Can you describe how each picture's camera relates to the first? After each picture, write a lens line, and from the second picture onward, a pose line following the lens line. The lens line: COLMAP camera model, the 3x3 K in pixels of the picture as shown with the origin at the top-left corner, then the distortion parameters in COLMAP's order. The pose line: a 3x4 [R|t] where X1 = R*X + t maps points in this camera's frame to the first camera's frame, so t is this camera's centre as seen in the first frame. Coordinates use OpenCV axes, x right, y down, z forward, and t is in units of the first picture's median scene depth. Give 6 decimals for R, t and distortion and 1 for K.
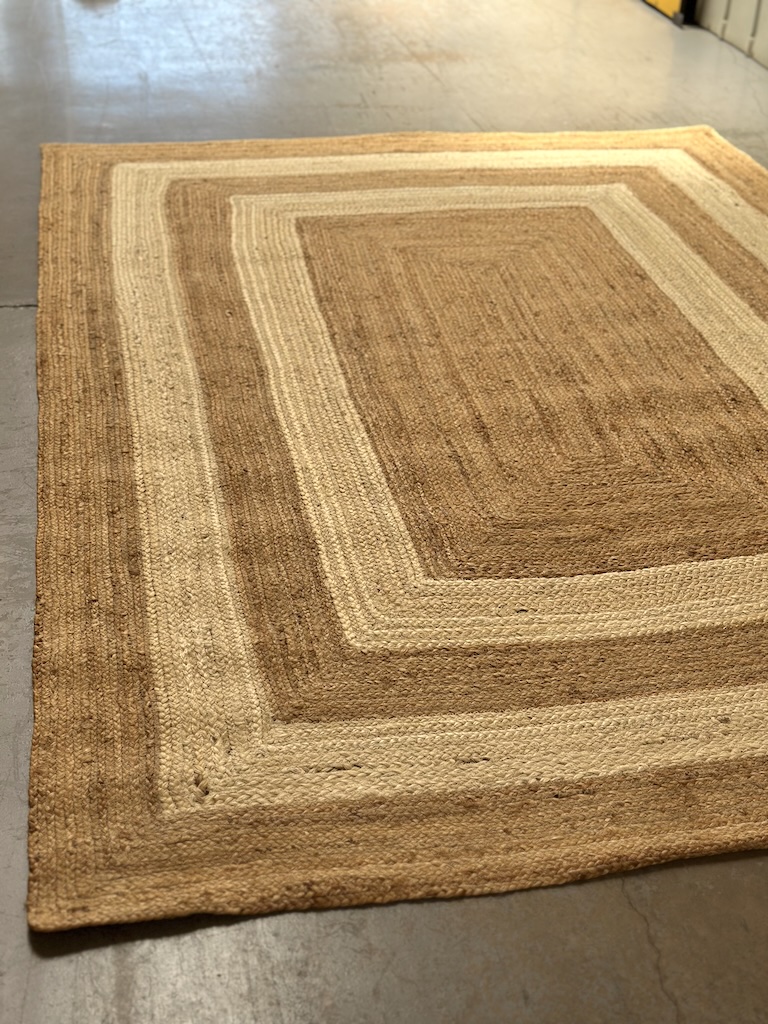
lens RADIAL K [[1445.1, 0, 377.5], [0, 1445.1, 513.8], [0, 0, 1]] dist [0.140944, 0.000000]
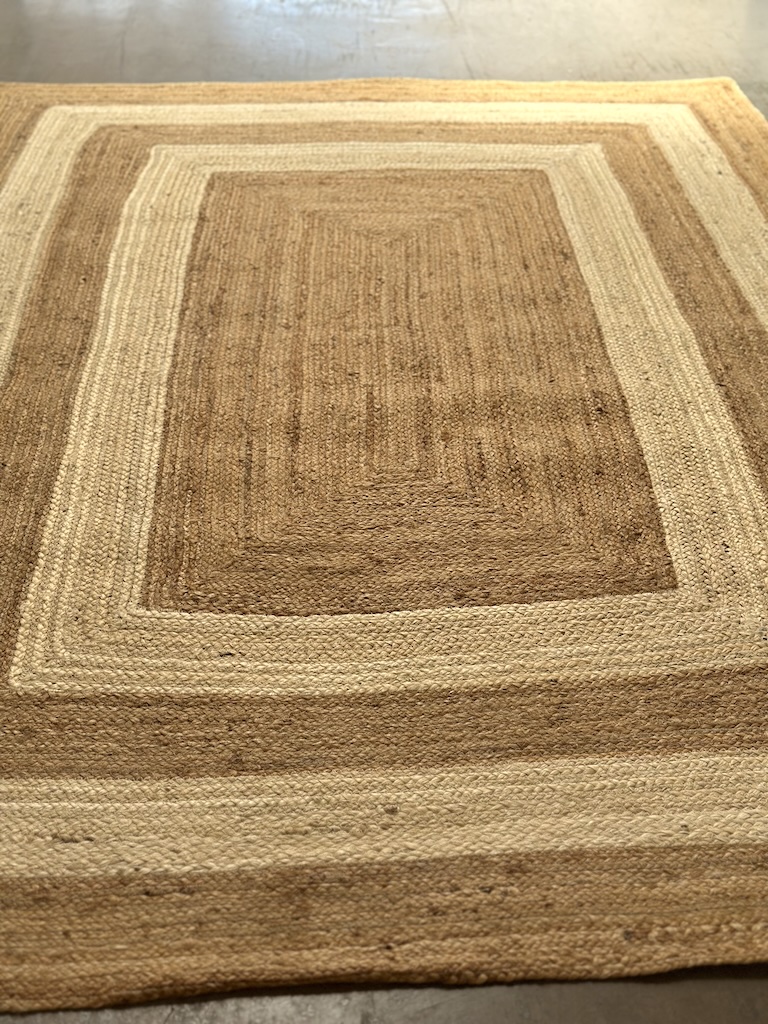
lens RADIAL K [[1445.1, 0, 382.8], [0, 1445.1, 516.8], [0, 0, 1]] dist [0.140944, 0.000000]
pose [[0.987589, 0.064844, -0.143049, 0.241982], [-0.057734, 0.996908, 0.053310, -0.052618], [0.146064, -0.044389, 0.988279, 0.119234]]
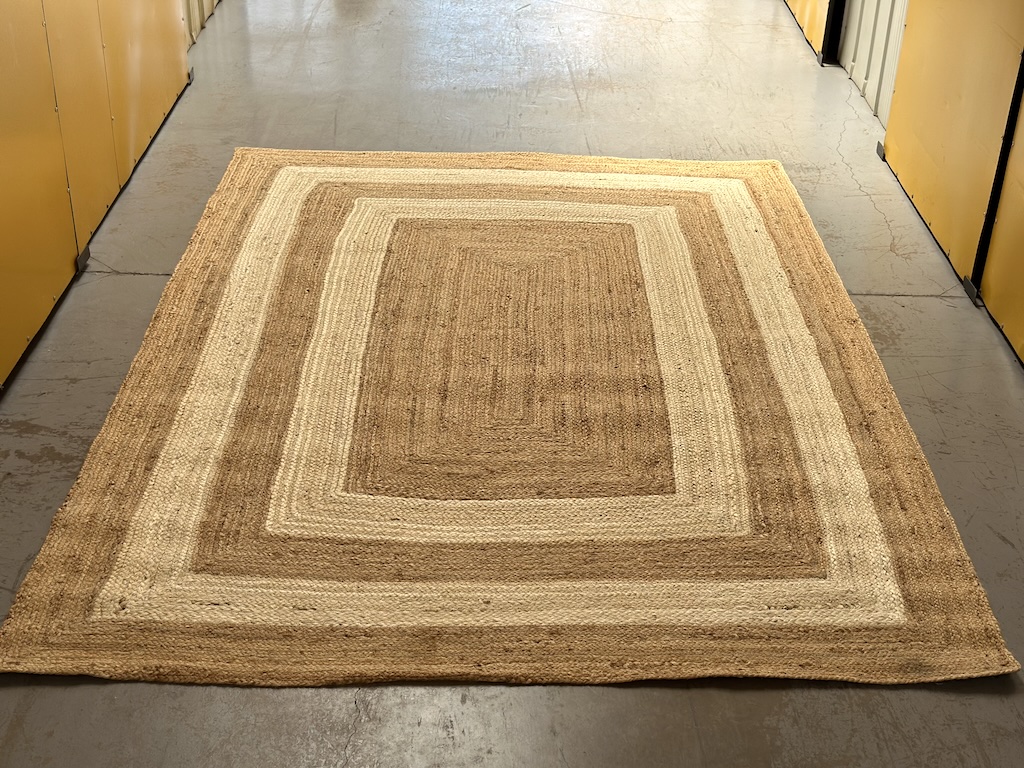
lens RADIAL K [[1445.1, 0, 526.4], [0, 1445.1, 404.3], [0, 0, 1]] dist [0.140944, 0.000000]
pose [[0.982457, 0.087097, -0.164901, 0.353488], [-0.093176, 0.995213, -0.029479, -0.012854], [0.161544, 0.044327, 0.985870, -0.314708]]
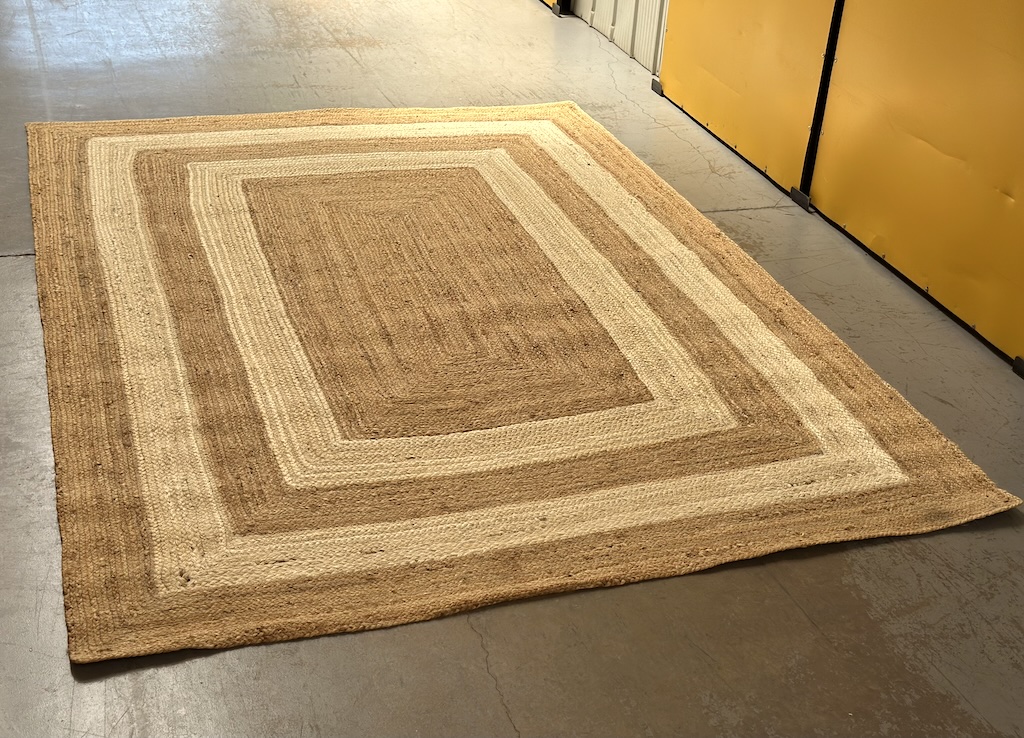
lens RADIAL K [[1450.3, 0, 518.9], [0, 1450.3, 366.9], [0, 0, 1]] dist [0.142724, 0.000000]
pose [[0.991855, -0.036645, 0.121989, 0.026582], [0.043652, 0.997517, -0.055269, 0.047424], [-0.119660, 0.060144, 0.990991, -0.336407]]
